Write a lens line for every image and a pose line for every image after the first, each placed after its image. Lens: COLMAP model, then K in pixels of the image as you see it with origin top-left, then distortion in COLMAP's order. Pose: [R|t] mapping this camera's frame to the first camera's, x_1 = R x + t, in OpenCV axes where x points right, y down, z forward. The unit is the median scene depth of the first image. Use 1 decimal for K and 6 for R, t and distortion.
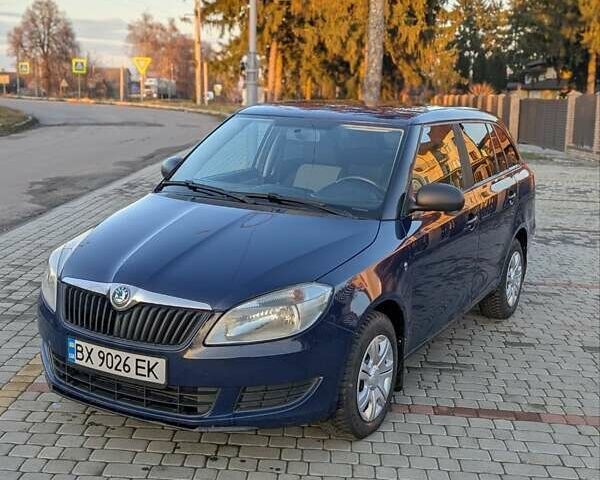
lens RADIAL K [[844.2, 0, 300.0], [0, 844.2, 240.0], [0, 0, 1]] dist [0.095896, -0.186469]
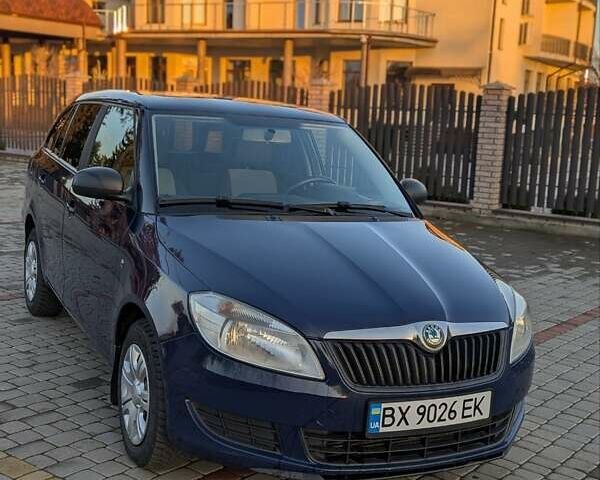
lens RADIAL K [[844.2, 0, 300.0], [0, 844.2, 240.0], [0, 0, 1]] dist [0.095896, -0.186469]
pose [[0.582666, -0.130285, 0.802201, -0.635322], [0.109730, 0.990640, 0.081189, -0.074738], [-0.805270, 0.040720, 0.591509, 0.395492]]
